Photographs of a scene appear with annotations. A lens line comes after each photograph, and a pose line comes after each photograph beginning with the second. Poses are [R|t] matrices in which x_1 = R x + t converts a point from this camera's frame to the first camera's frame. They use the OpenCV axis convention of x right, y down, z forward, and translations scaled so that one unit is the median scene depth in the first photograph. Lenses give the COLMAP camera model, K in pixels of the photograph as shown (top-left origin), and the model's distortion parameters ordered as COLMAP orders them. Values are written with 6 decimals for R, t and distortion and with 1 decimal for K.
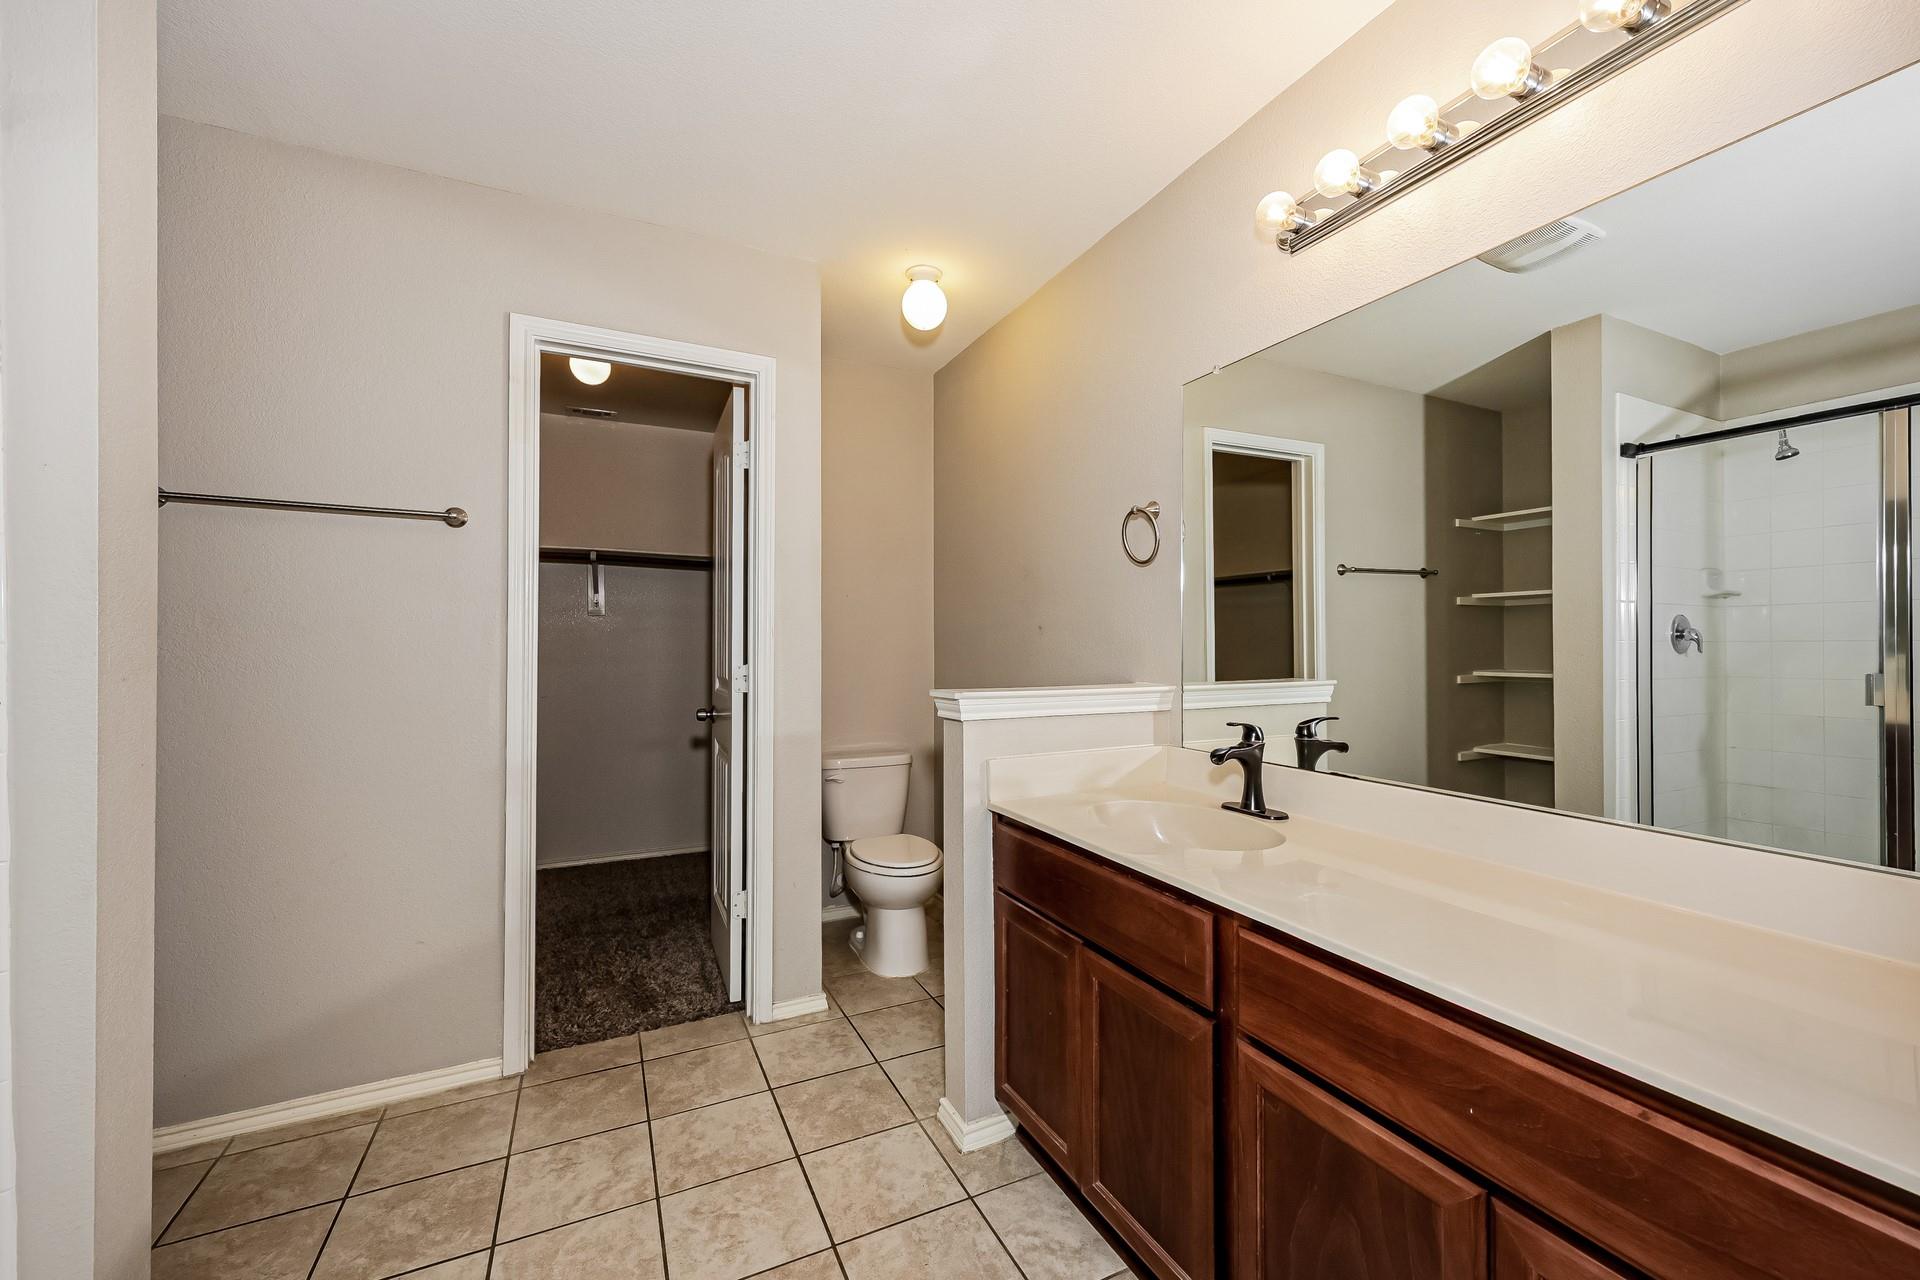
lens RADIAL K [[759.6, 0, 965.4], [0, 759.6, 647.3], [0, 0, 1]] dist [0.000224, 0.000010]
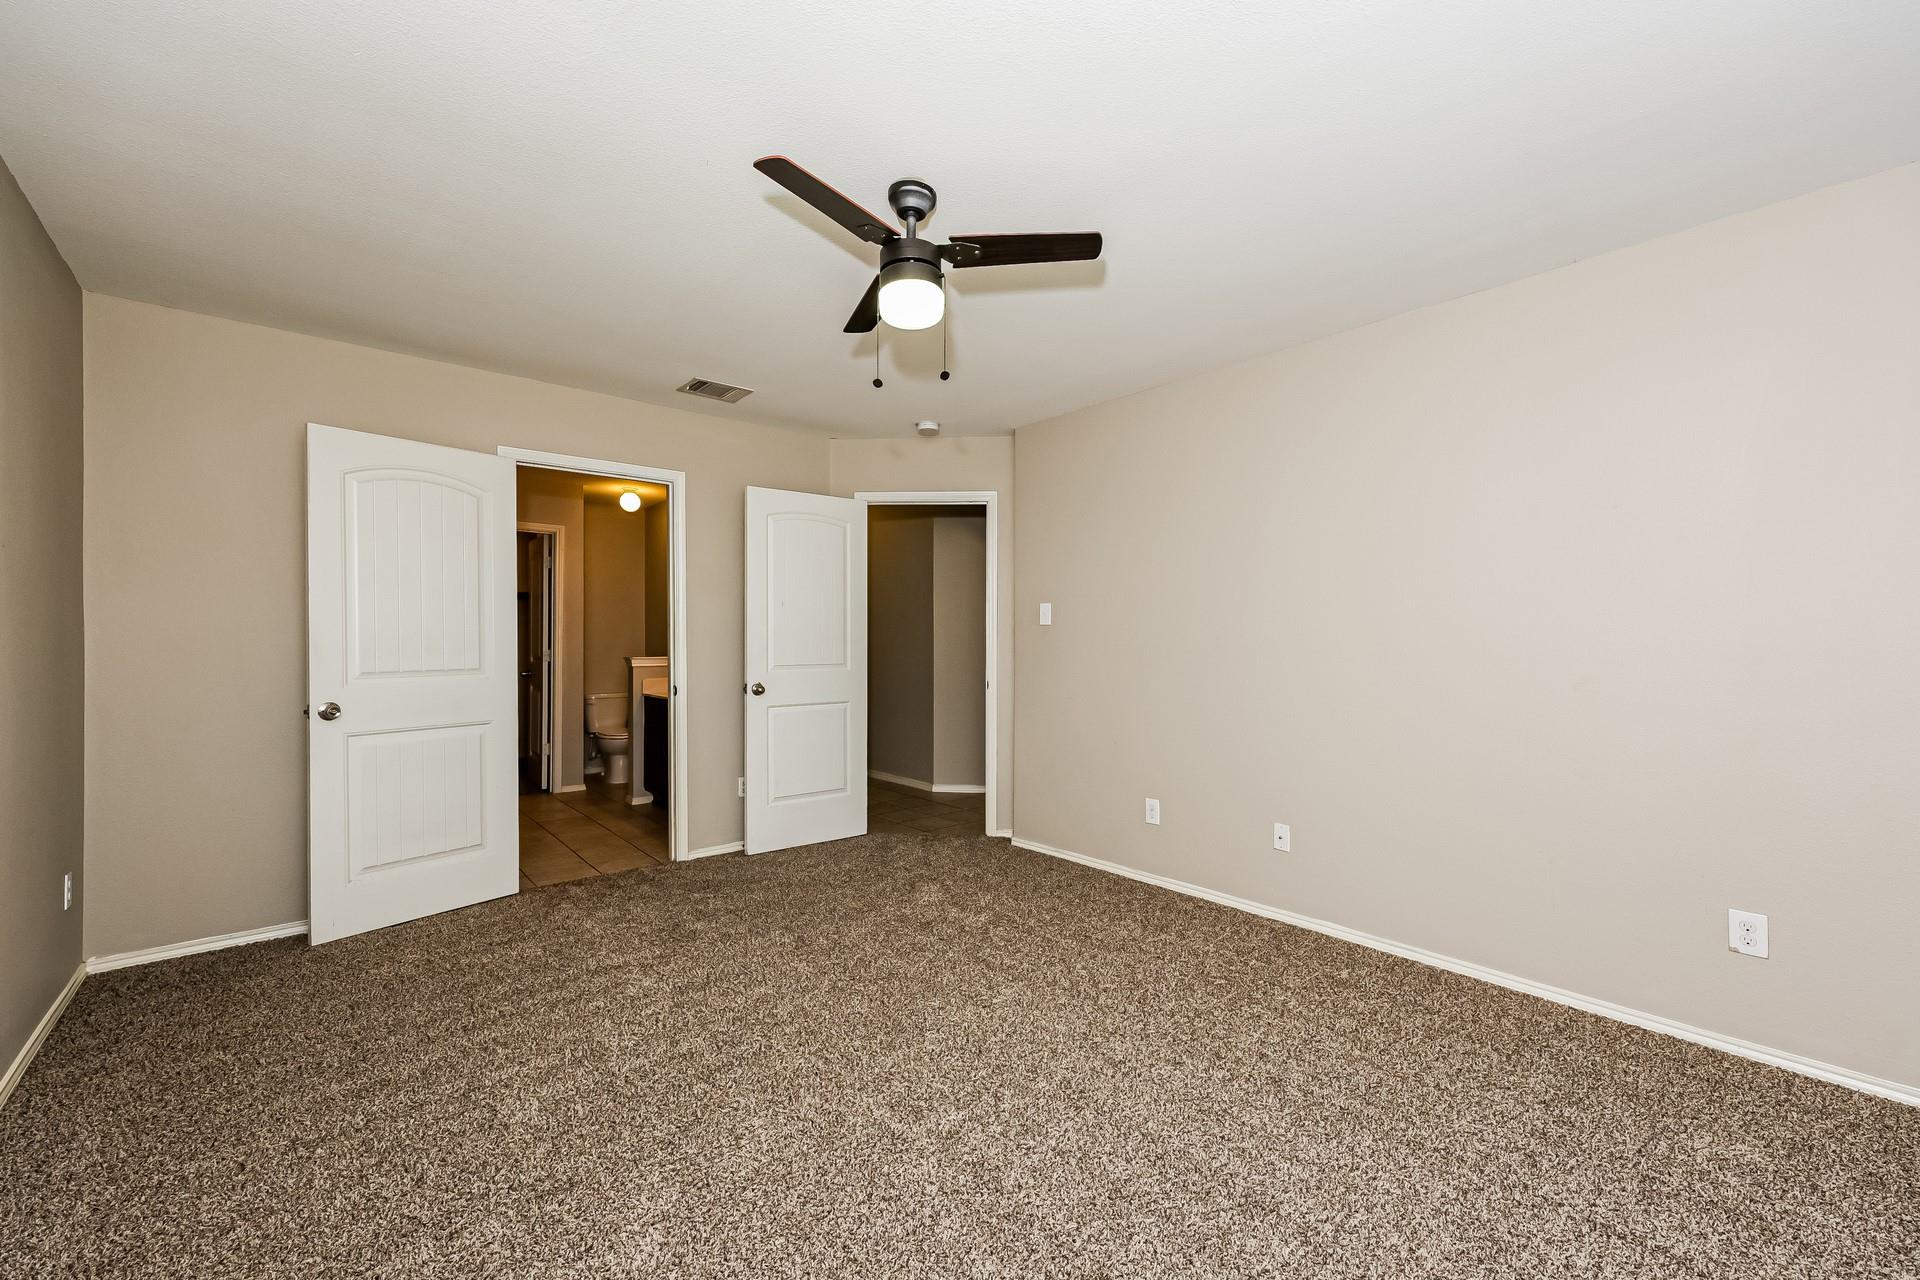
lens RADIAL K [[759.6, 0, 955.5], [0, 759.6, 631.2], [0, 0, 1]] dist [0.000224, 0.000010]
pose [[0.962588, 0.002774, 0.270955, 0.298448], [-0.004082, 0.999983, 0.004264, -0.052642], [-0.270938, -0.005210, 0.962583, -1.675792]]
